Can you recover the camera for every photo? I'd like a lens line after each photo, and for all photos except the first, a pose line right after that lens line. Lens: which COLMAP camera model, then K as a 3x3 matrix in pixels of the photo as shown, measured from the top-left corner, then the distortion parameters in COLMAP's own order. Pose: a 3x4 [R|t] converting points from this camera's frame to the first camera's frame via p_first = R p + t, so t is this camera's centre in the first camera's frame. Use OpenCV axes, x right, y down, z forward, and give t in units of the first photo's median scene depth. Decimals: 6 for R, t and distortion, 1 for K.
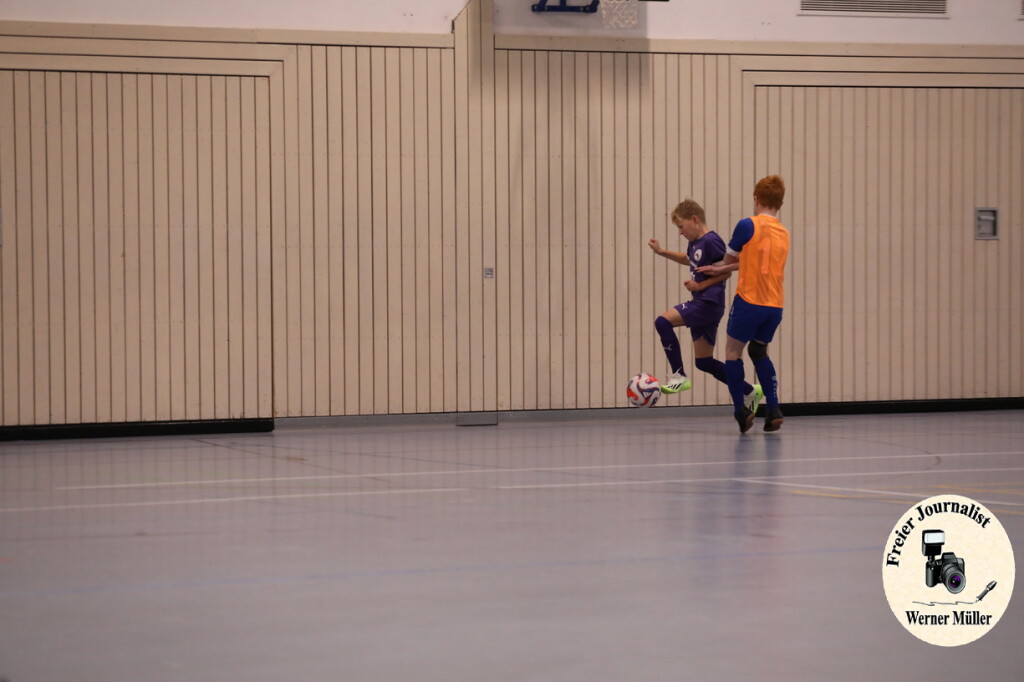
lens RADIAL K [[3807.9, 0, 561.2], [0, 3807.9, 361.6], [0, 0, 1]] dist [0.479030, 0.000000]
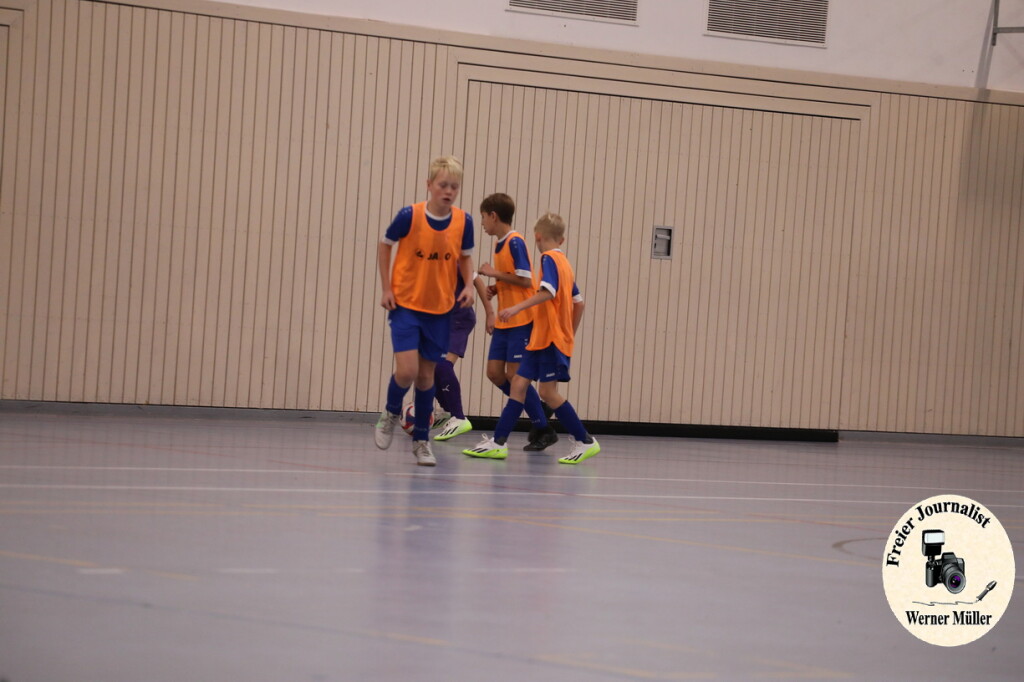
lens RADIAL K [[5088.3, 0, 507.0], [0, 5088.3, 367.8], [0, 0, 1]] dist [1.666568, 0.000000]
pose [[0.936472, 0.065711, 0.344533, -0.405293], [-0.067289, 0.997706, -0.007390, 0.008384], [-0.344228, -0.016263, 0.938745, -0.213620]]
